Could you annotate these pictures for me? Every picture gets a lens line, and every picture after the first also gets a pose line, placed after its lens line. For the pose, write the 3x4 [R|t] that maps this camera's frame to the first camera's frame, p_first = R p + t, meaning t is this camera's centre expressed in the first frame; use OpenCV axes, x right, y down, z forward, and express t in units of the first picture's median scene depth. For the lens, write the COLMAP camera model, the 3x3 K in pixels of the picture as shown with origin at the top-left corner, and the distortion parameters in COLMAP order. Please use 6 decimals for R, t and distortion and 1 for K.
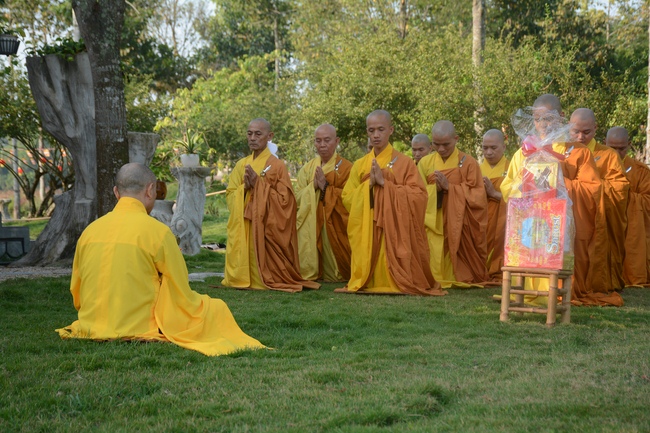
lens RADIAL K [[1594.1, 0, 323.5], [0, 1594.1, 215.0], [0, 0, 1]] dist [0.733025, 0.000000]
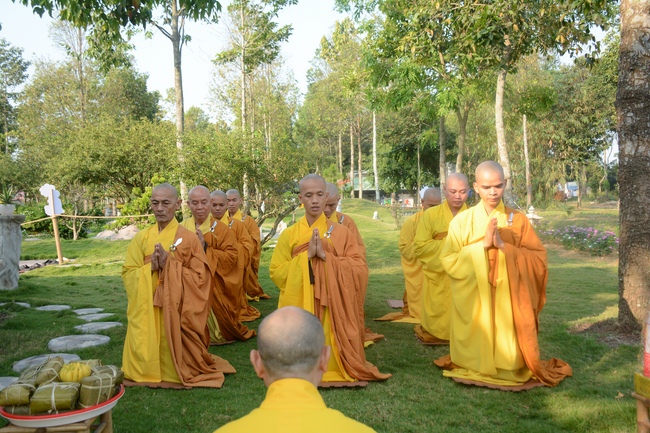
lens RADIAL K [[663.6, 0, 329.6], [0, 663.6, 217.4], [0, 0, 1]] dist [0.002082, 0.000000]
pose [[0.901564, -0.027346, 0.431780, -0.092940], [0.020914, 0.999588, 0.019639, -0.037839], [-0.432139, -0.008676, 0.901765, 0.516455]]
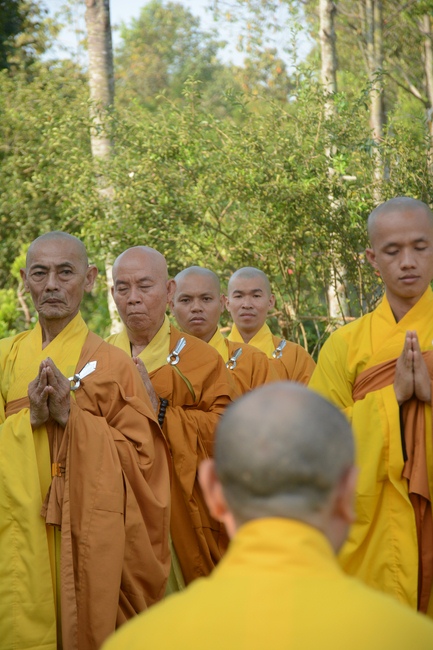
lens RADIAL K [[2625.3, 0, 217.1], [0, 2625.3, 322.4], [0, 0, 1]] dist [1.252819, 0.000000]
pose [[0.964503, -0.042754, 0.260589, -0.131279], [0.051201, 0.998357, -0.025710, -0.017831], [-0.259061, 0.038140, 0.965108, 0.330254]]
